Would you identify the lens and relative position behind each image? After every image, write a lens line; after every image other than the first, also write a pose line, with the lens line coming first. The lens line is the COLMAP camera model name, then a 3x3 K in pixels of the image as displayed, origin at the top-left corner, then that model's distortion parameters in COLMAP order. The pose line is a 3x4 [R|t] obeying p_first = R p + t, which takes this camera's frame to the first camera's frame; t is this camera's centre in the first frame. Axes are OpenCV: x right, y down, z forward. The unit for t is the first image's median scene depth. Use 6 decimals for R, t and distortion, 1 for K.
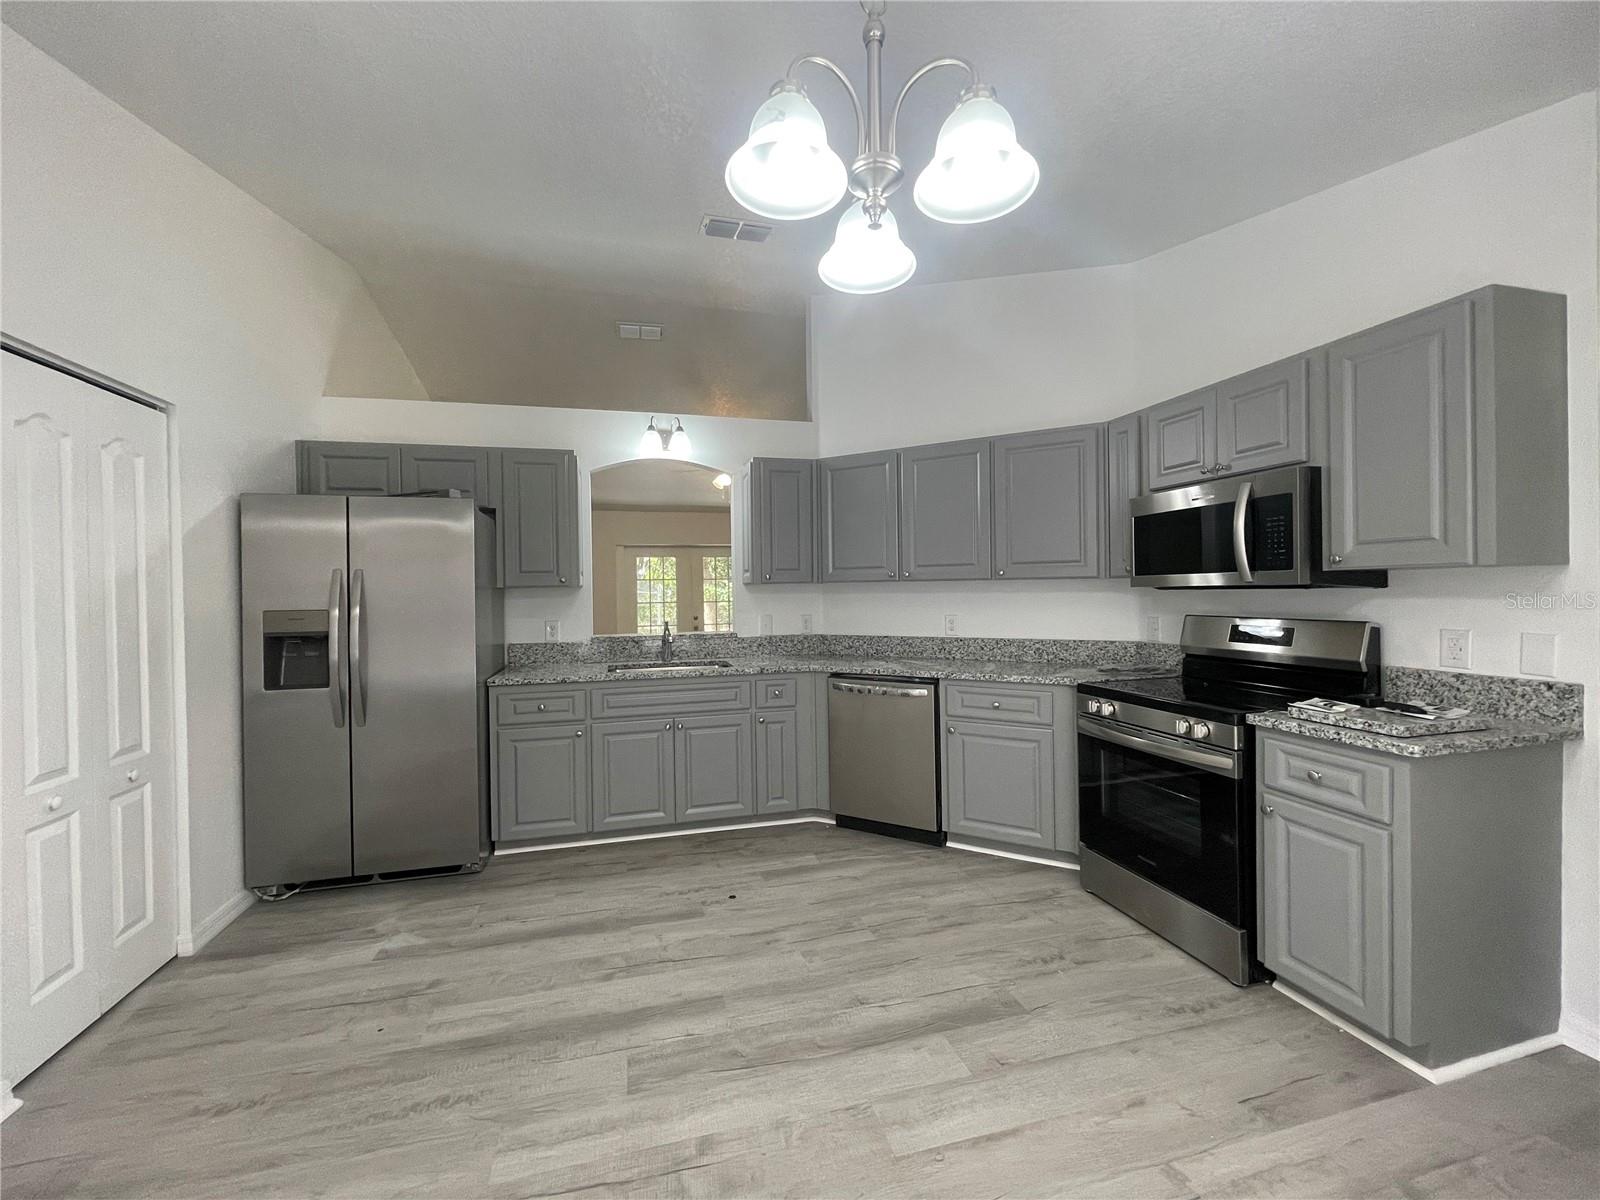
lens RADIAL K [[644.4, 0, 796.9], [0, 644.4, 592.4], [0, 0, 1]] dist [0.001069, 0.000006]
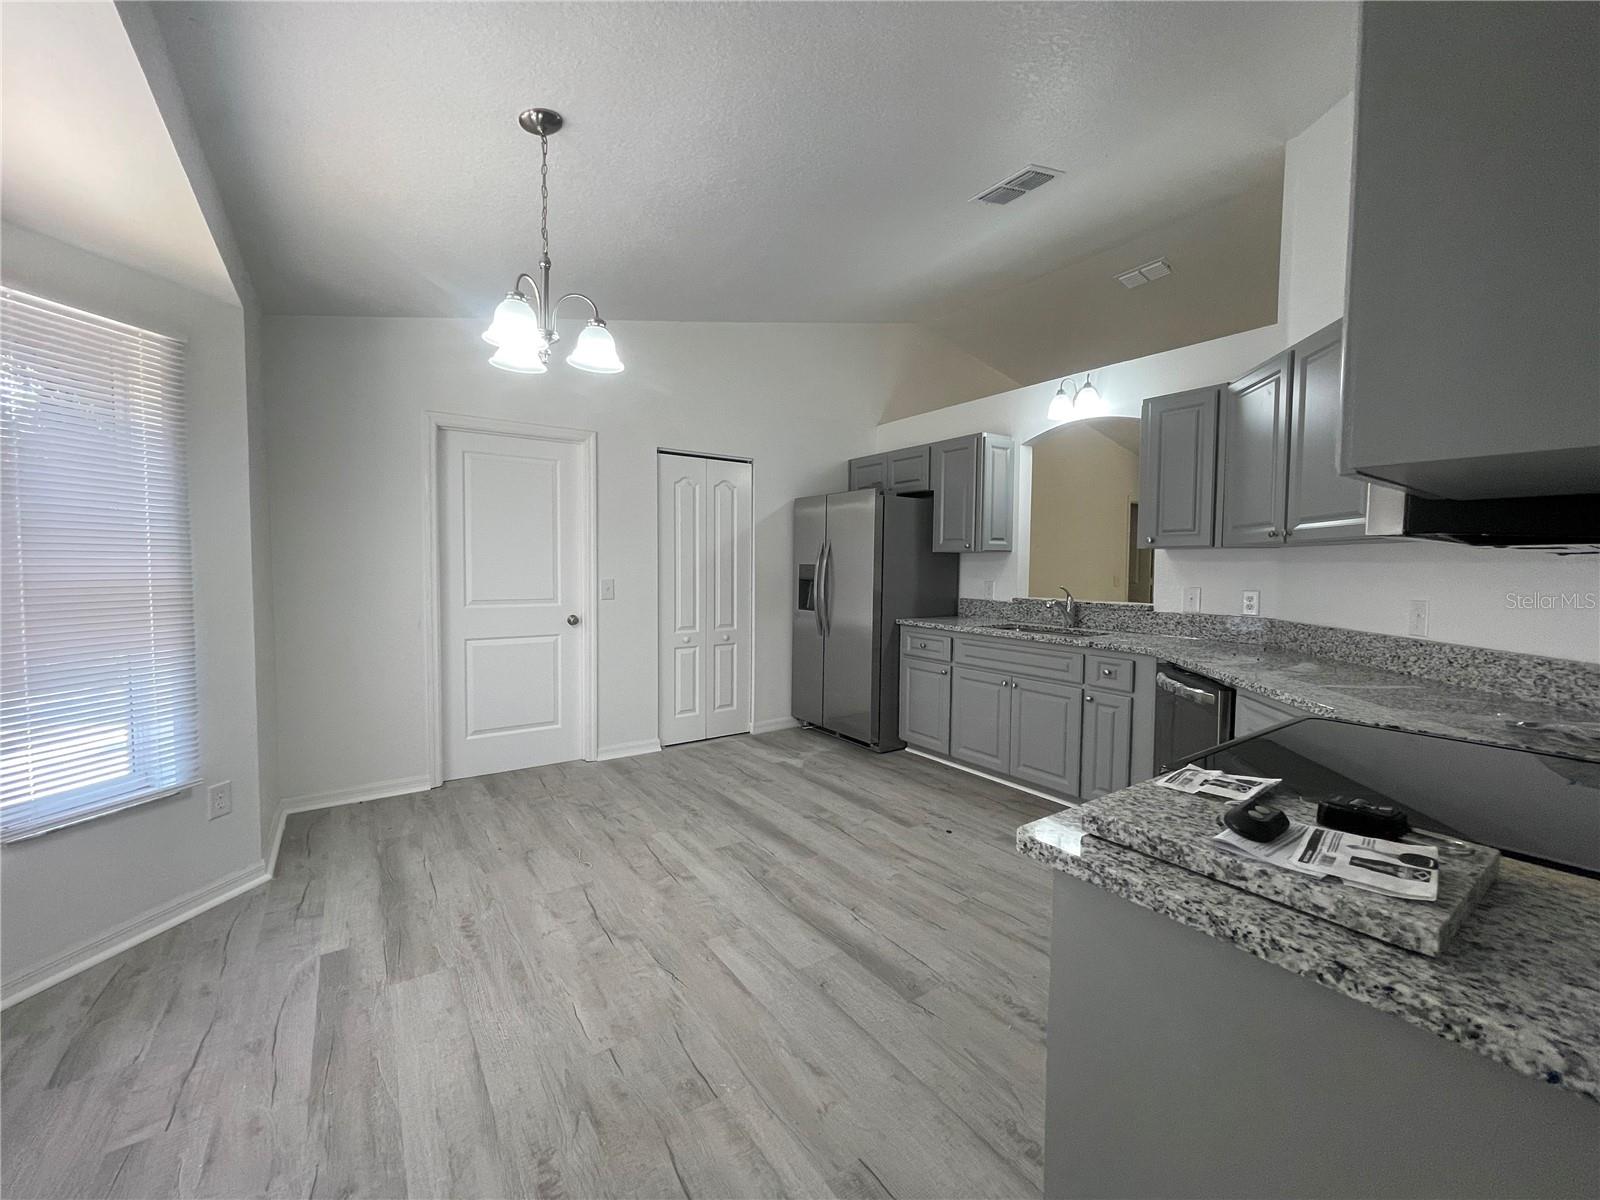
lens RADIAL K [[645.2, 0, 790.3], [0, 645.2, 596.3], [0, 0, 1]] dist [-0.010289, -0.000155]
pose [[0.339649, 0.065181, -0.938291, 0.800995], [-0.018092, 0.997864, 0.062770, 0.006779], [0.940378, -0.004344, 0.340102, 0.367636]]
